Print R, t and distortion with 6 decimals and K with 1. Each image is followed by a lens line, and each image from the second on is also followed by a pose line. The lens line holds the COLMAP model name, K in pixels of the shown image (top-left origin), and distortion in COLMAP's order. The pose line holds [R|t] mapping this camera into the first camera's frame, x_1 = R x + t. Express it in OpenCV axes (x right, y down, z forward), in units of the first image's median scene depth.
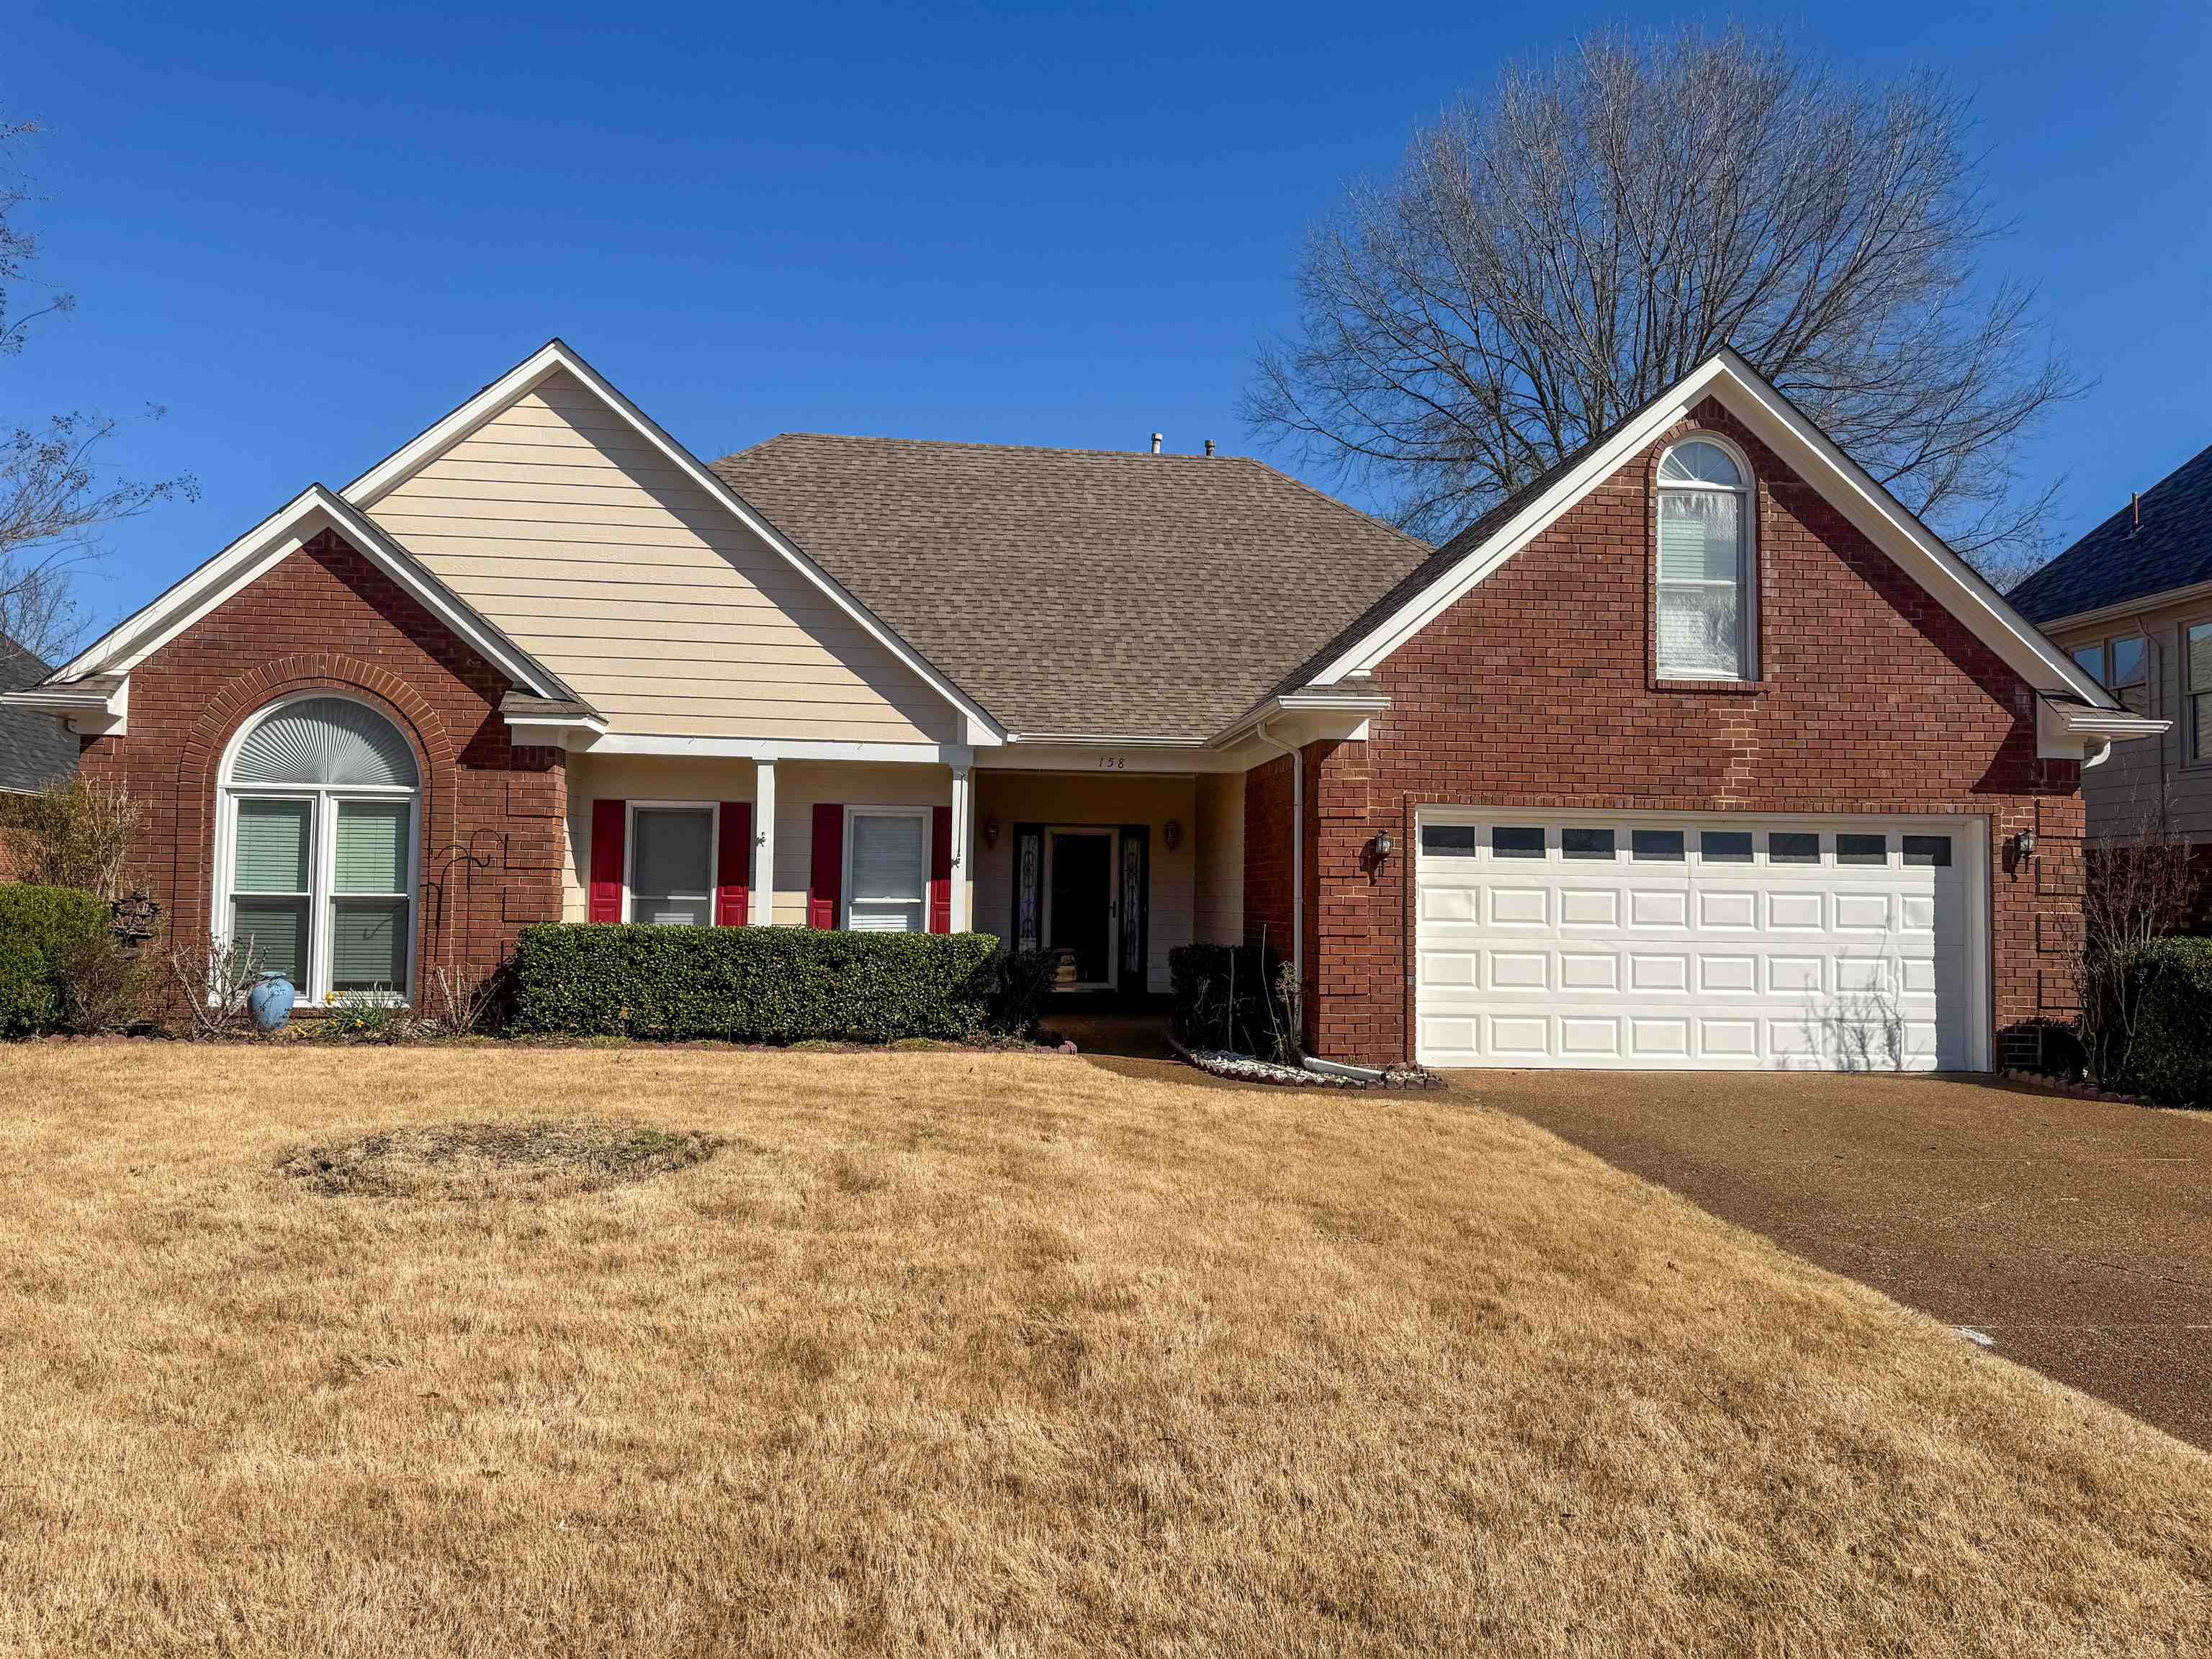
lens RADIAL K [[1546.1, 0, 1112.5], [0, 1546.1, 825.7], [0, 0, 1]] dist [0.024713, -0.016753]
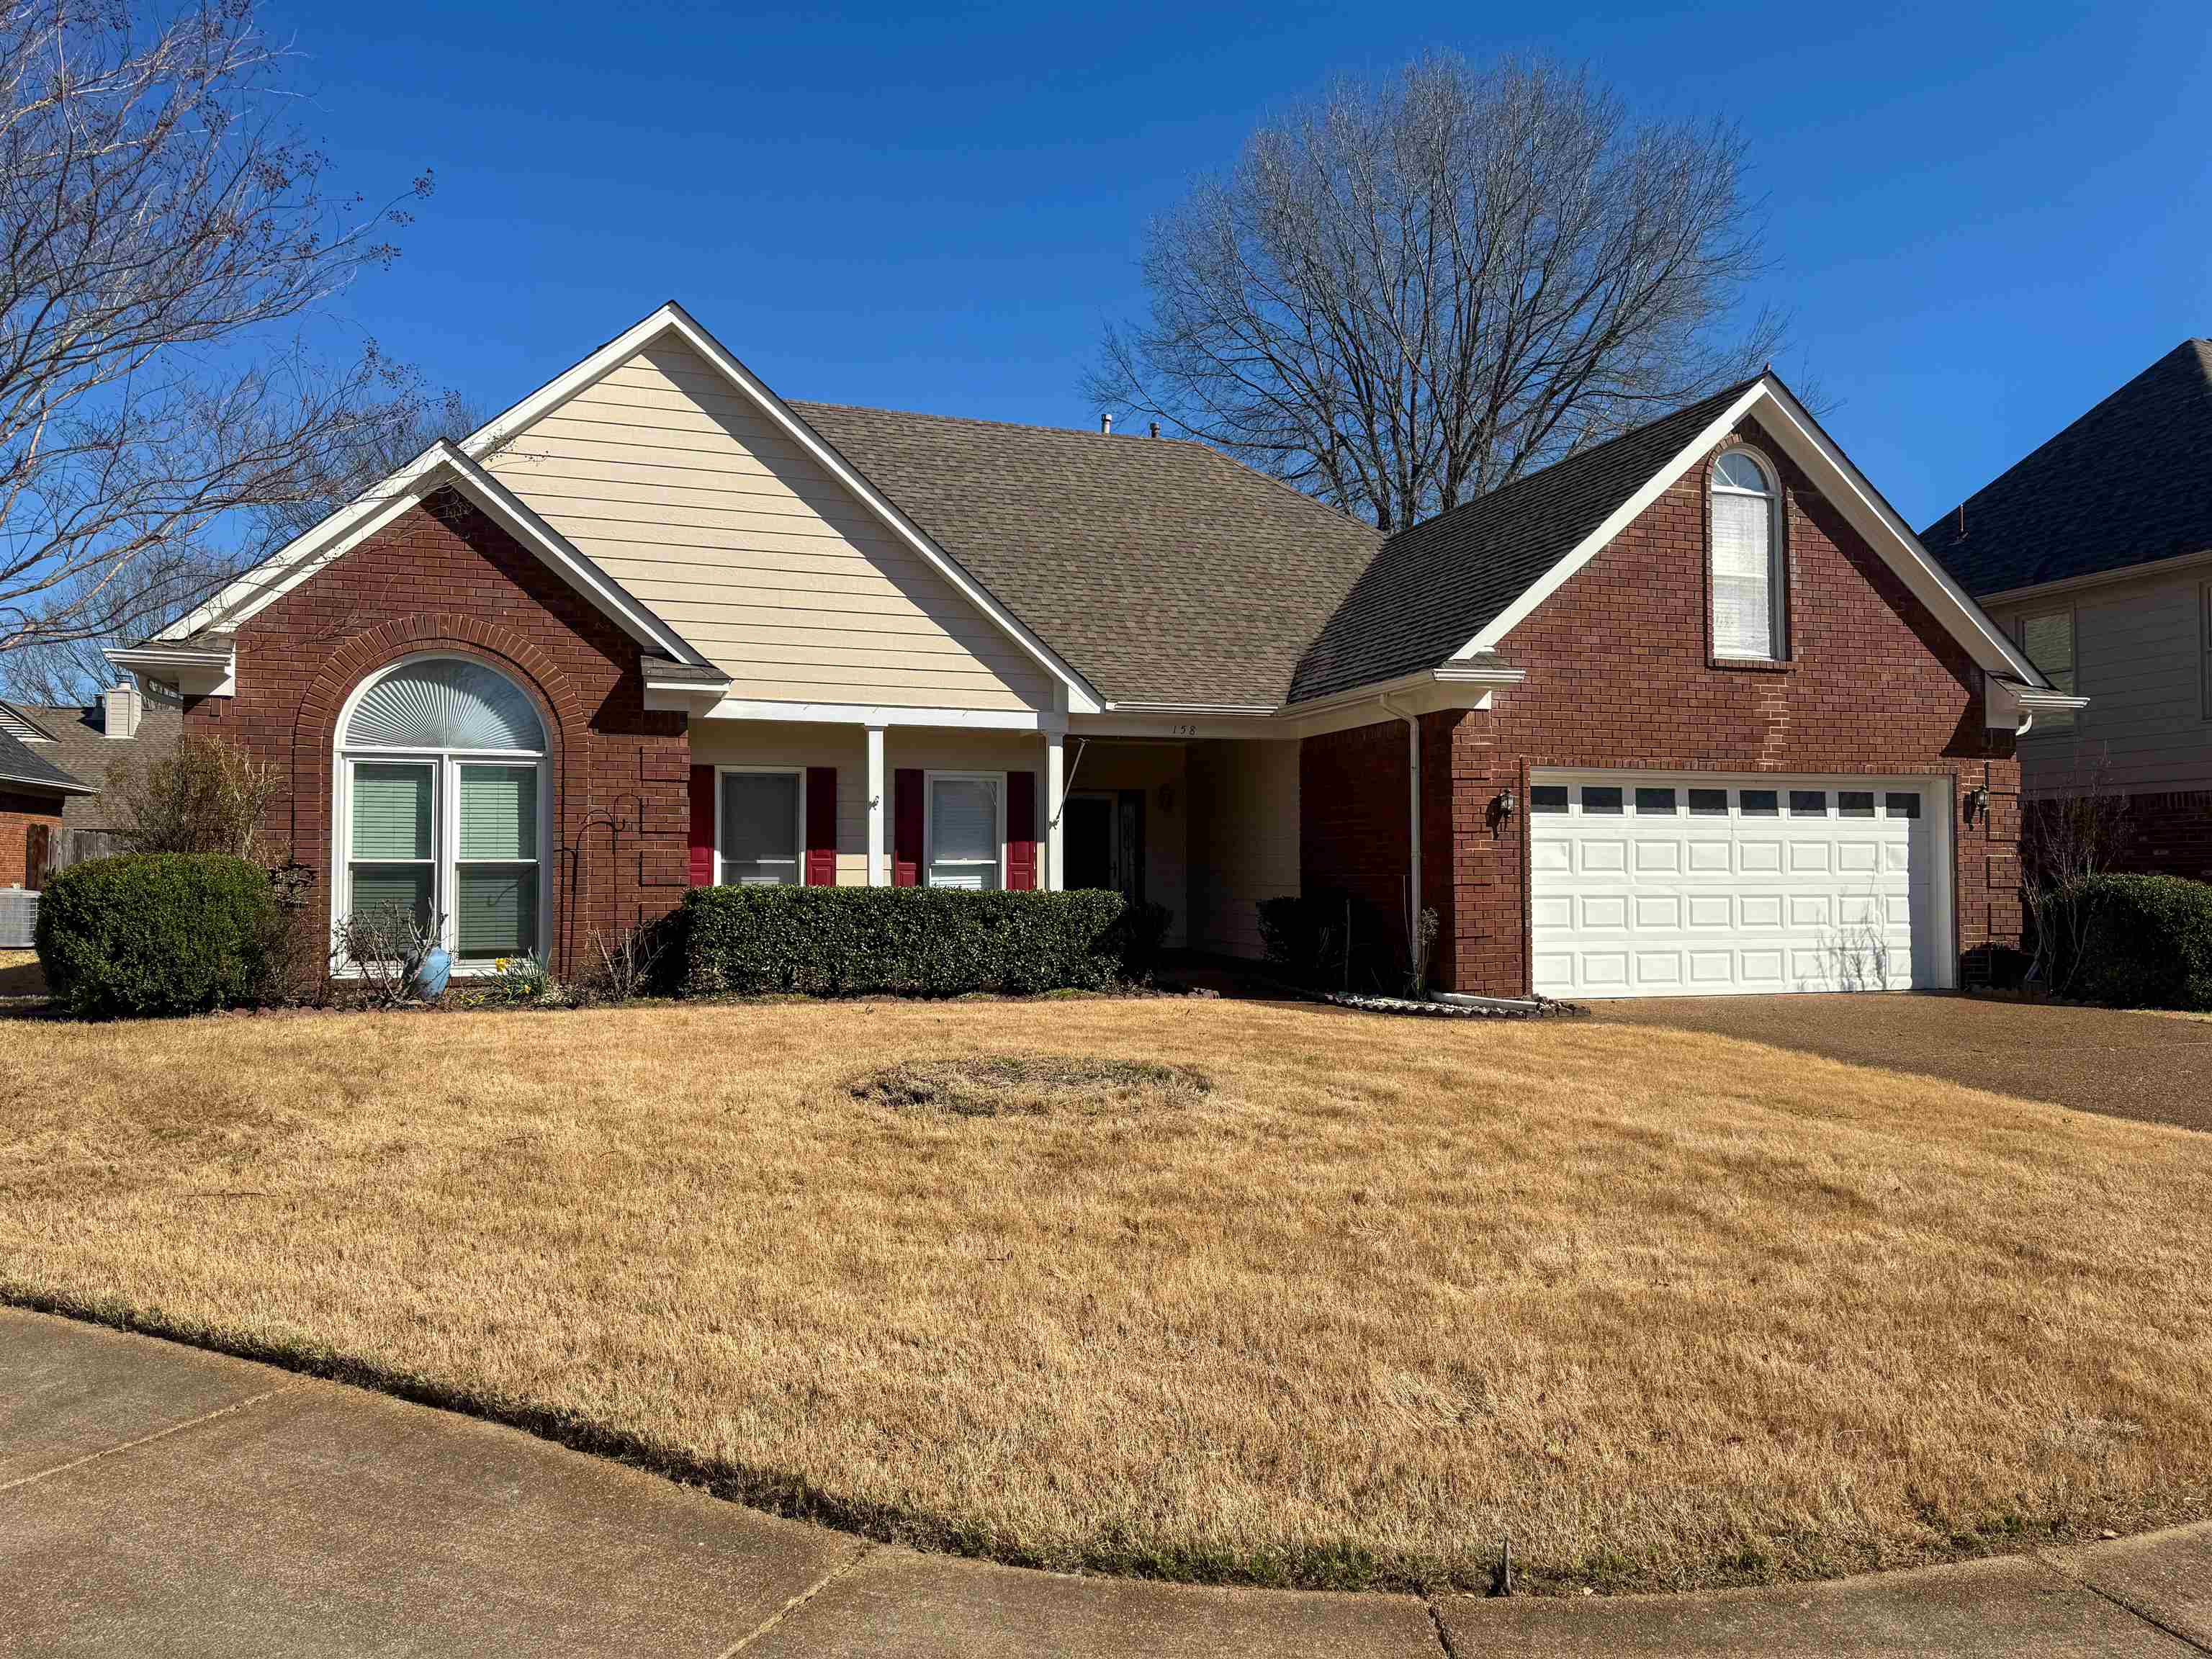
lens RADIAL K [[1546.1, 0, 1098.1], [0, 1546.1, 828.9], [0, 0, 1]] dist [0.024713, -0.016753]
pose [[0.978723, -0.009357, 0.204970, -0.312285], [0.005080, 0.999758, 0.021386, 0.005237], [-0.205121, -0.019890, 0.978535, -0.038422]]
